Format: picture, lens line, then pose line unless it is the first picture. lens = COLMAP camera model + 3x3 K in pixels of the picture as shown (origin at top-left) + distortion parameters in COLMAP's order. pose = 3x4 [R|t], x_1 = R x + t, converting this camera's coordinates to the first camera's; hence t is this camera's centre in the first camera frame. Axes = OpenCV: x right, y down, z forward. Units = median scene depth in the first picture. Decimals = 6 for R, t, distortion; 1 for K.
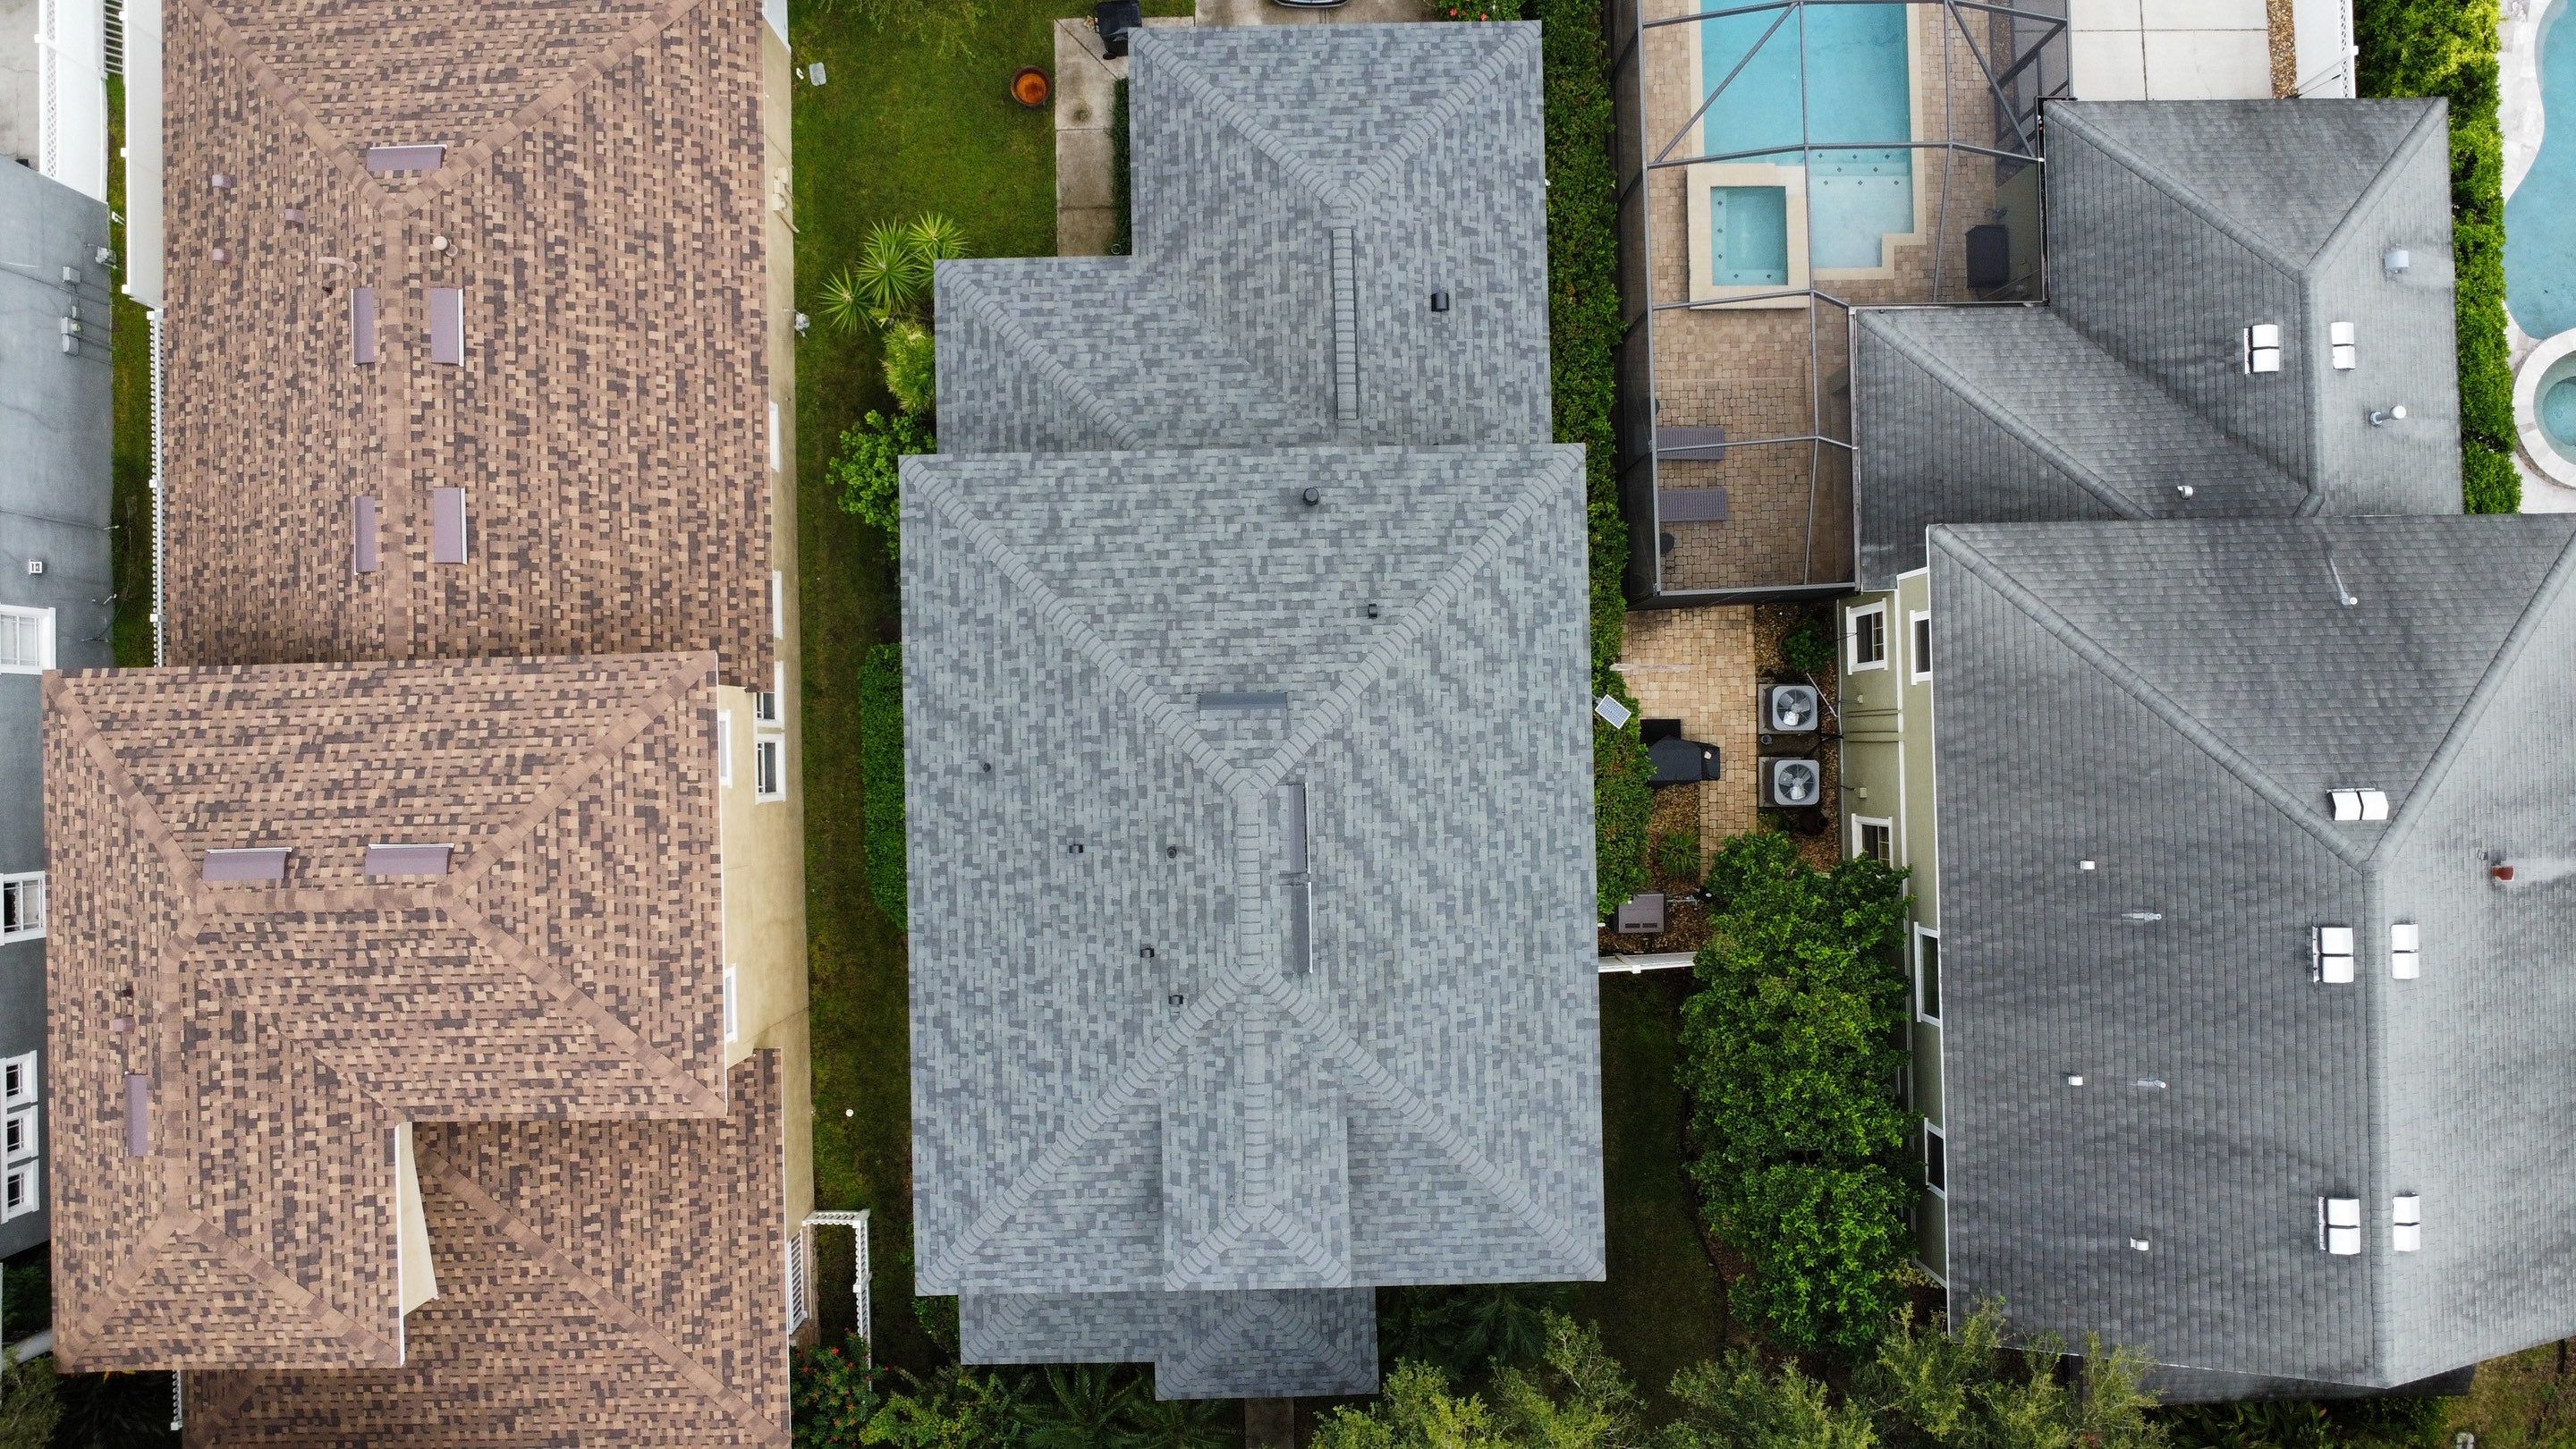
lens RADIAL K [[1867.7, 0, 1280.8], [0, 1867.7, 720.1], [0, 0, 1]] dist [-0.015883, -0.036090]
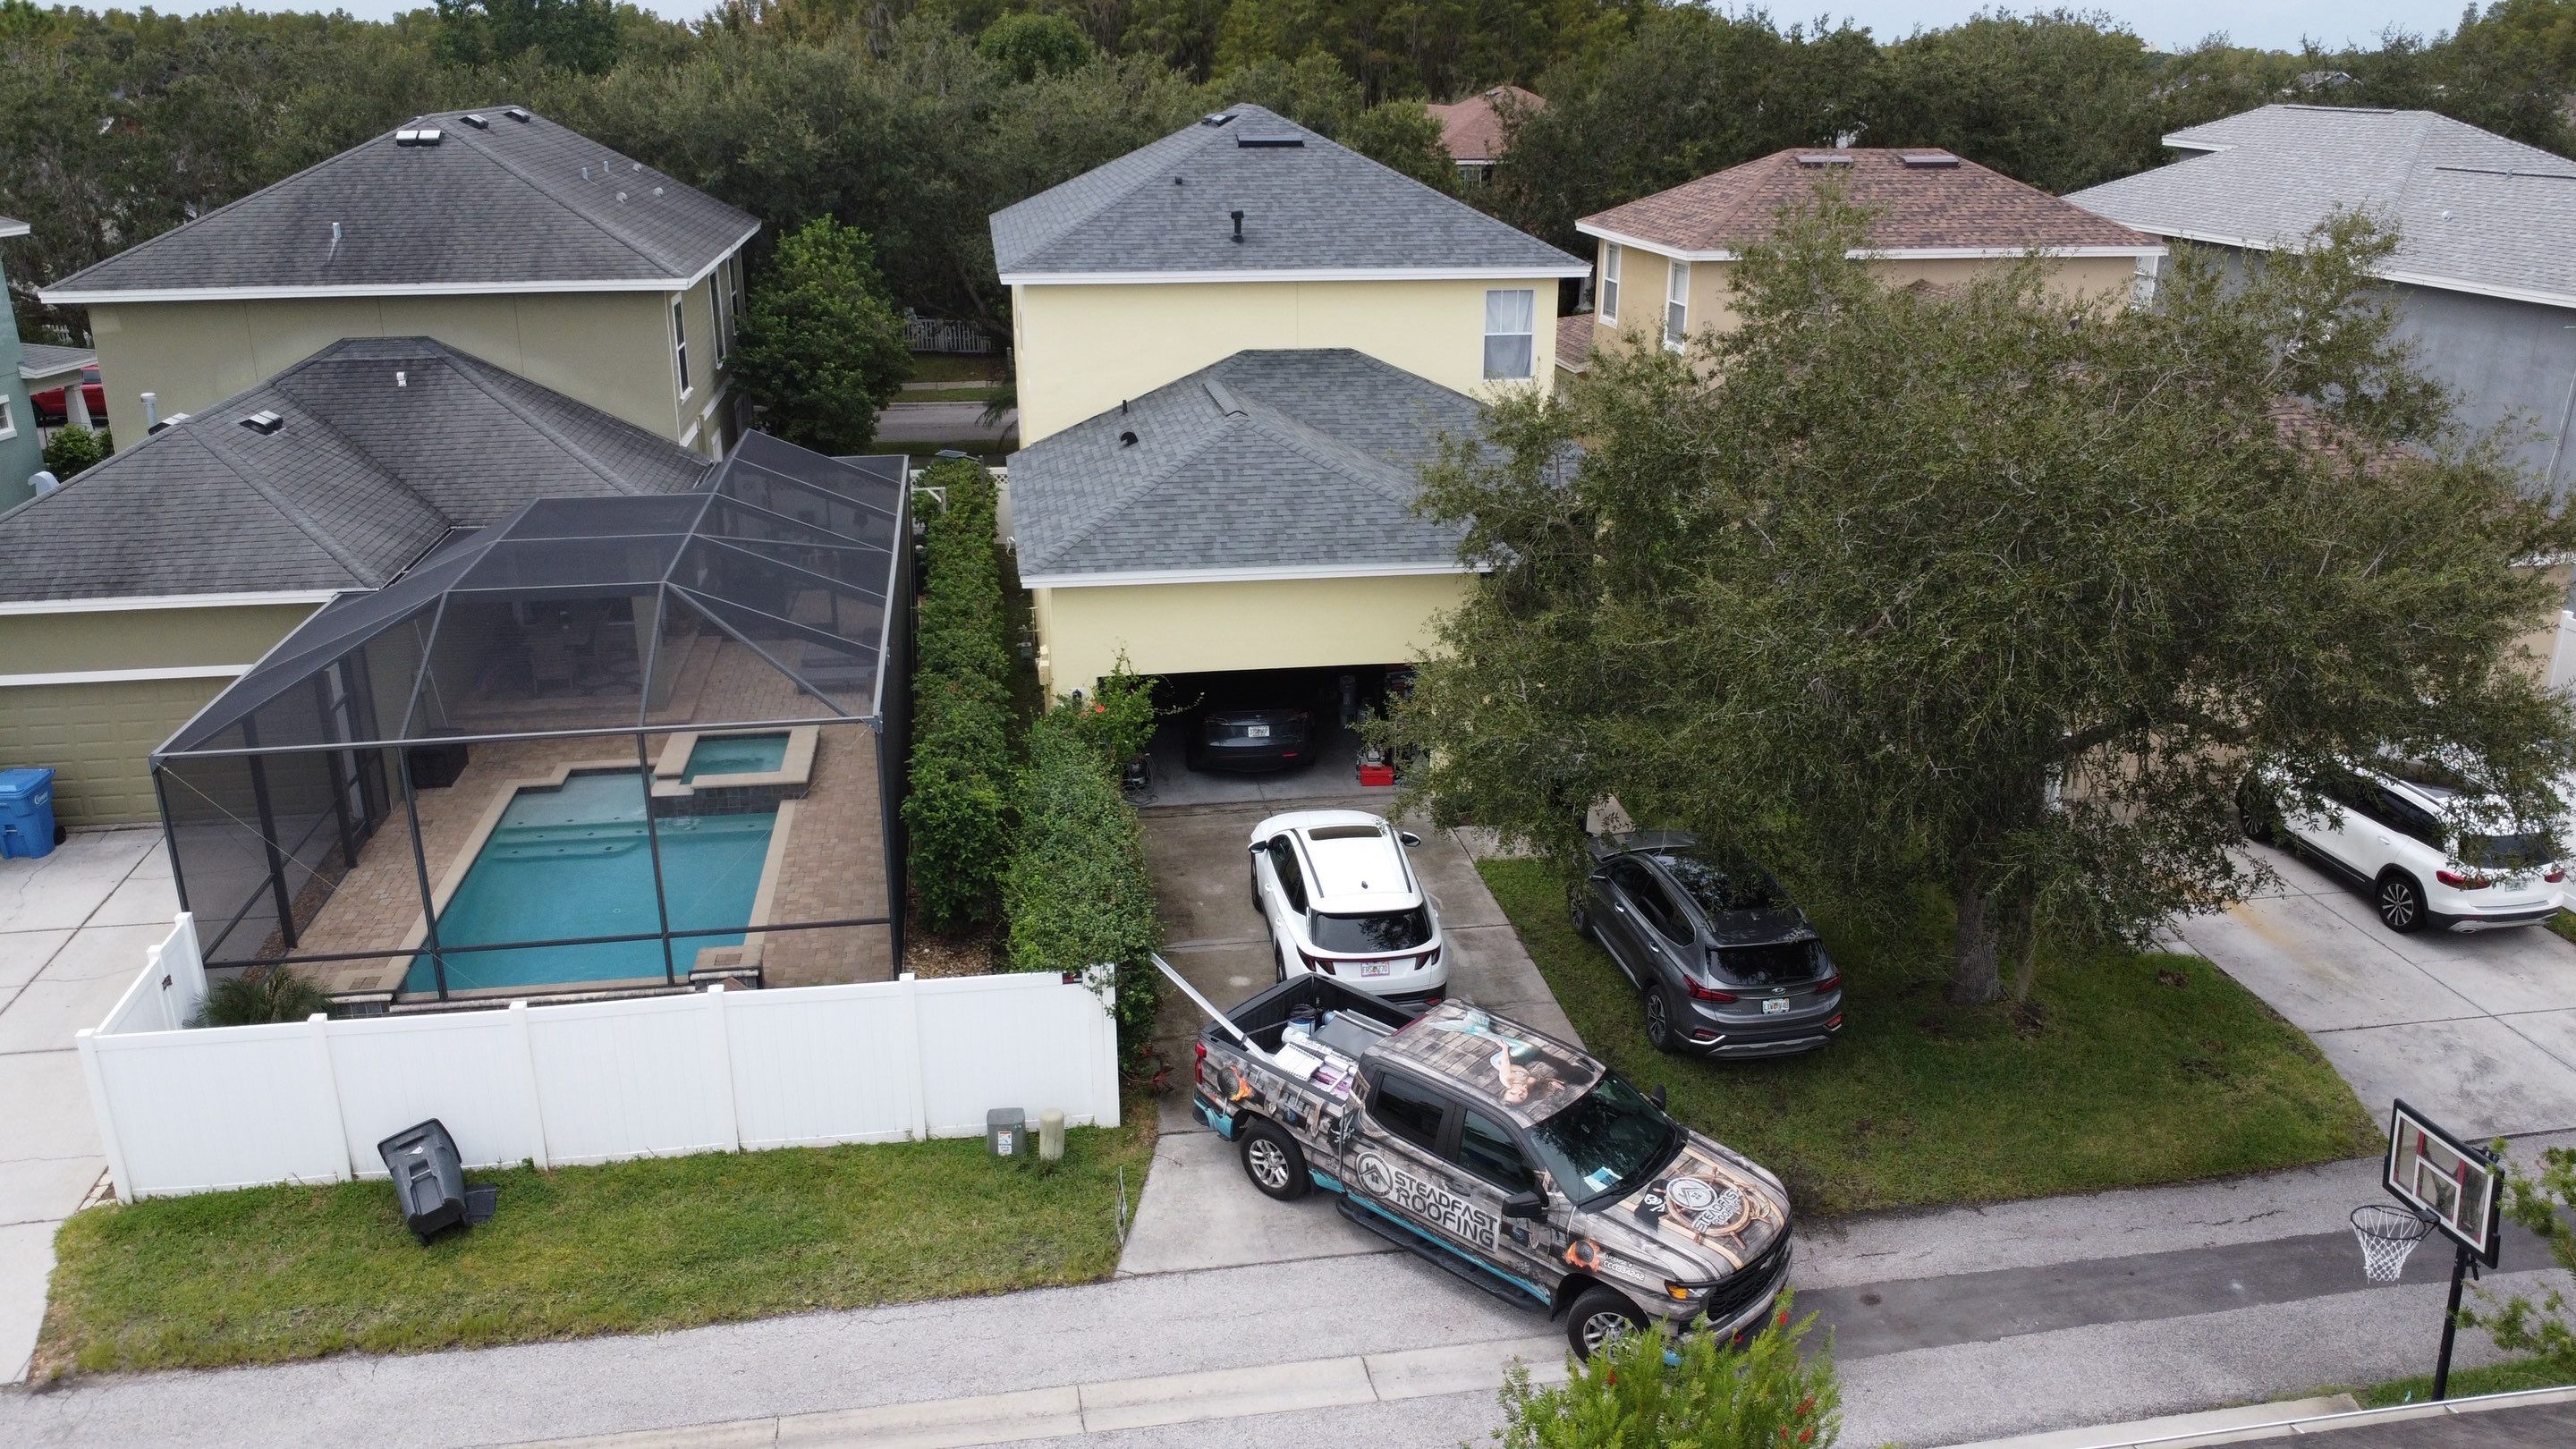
lens RADIAL K [[1867.7, 0, 1280.8], [0, 1867.7, 720.1], [0, 0, 1]] dist [-0.015883, -0.036090]
pose [[-0.990667, 0.039179, -0.130555, 0.143929], [-0.136241, -0.314310, 0.939493, -1.232362], [-0.004226, 0.948511, 0.316715, 0.854676]]
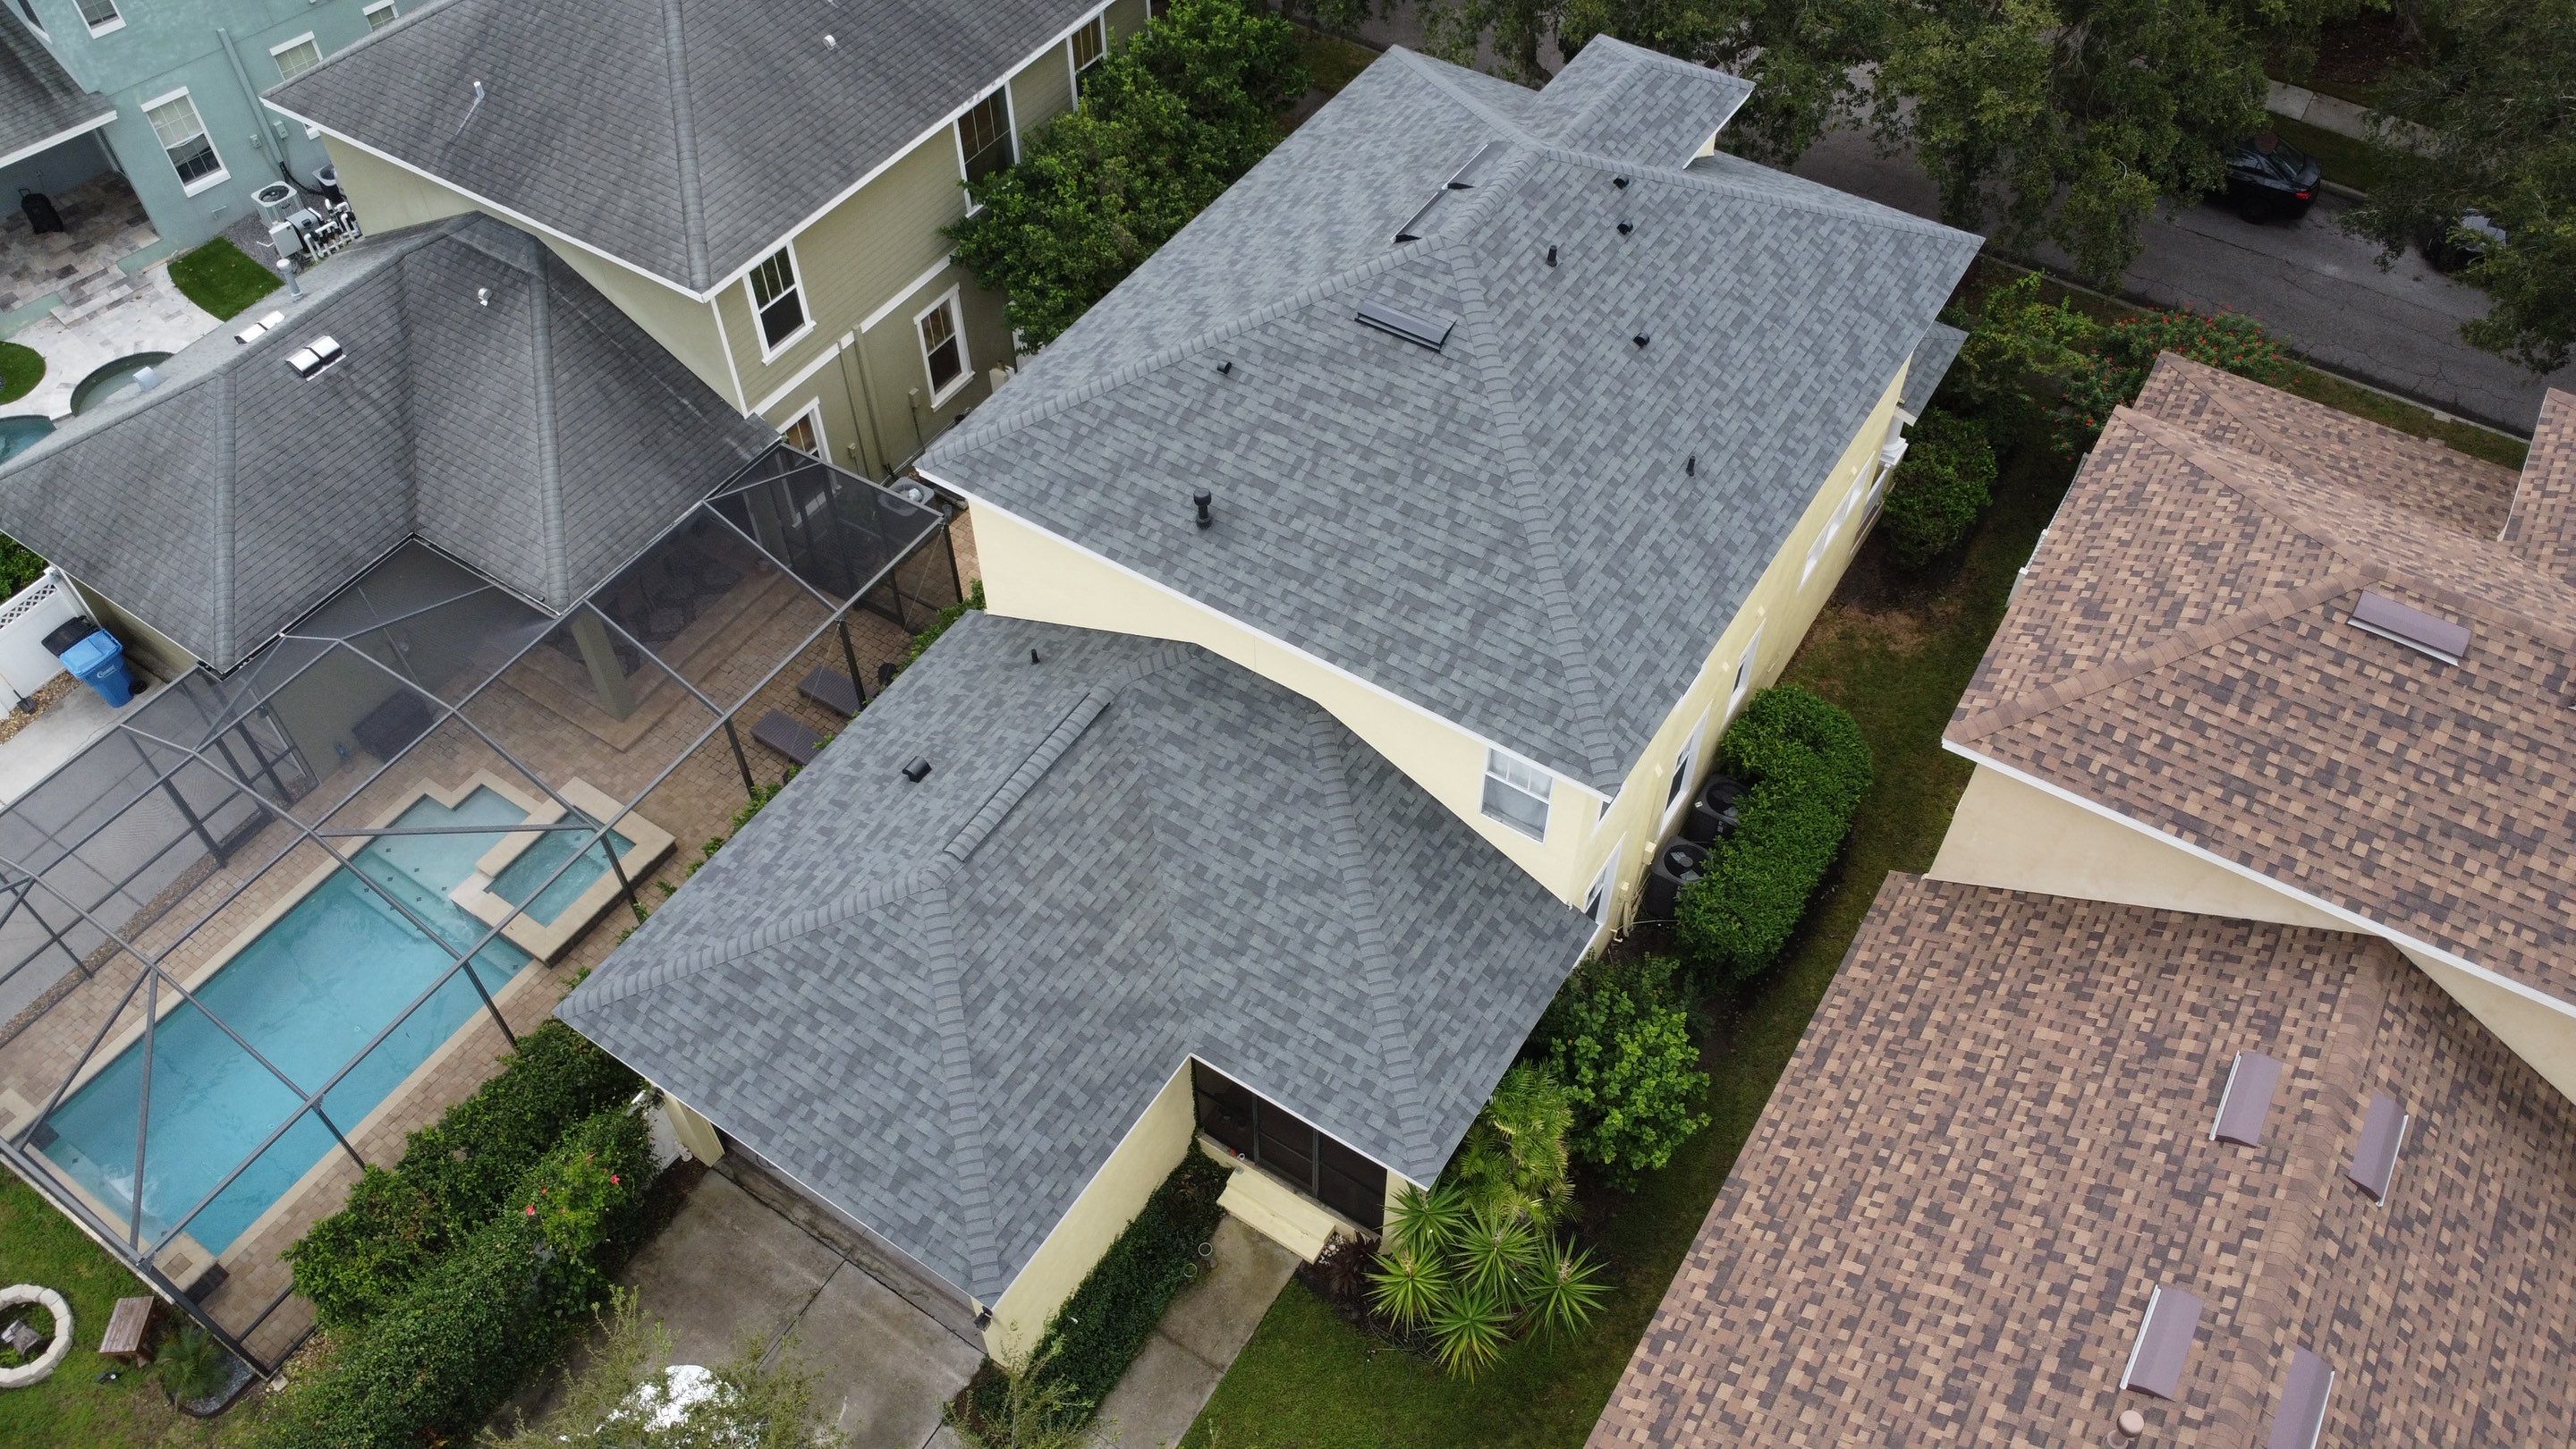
lens RADIAL K [[1867.7, 0, 1280.8], [0, 1867.7, 720.1], [0, 0, 1]] dist [-0.015883, -0.036090]
pose [[-0.827504, -0.425108, 0.366770, -0.338118], [0.561448, -0.622306, 0.545446, -0.576146], [-0.003630, 0.657281, 0.753637, 0.392649]]
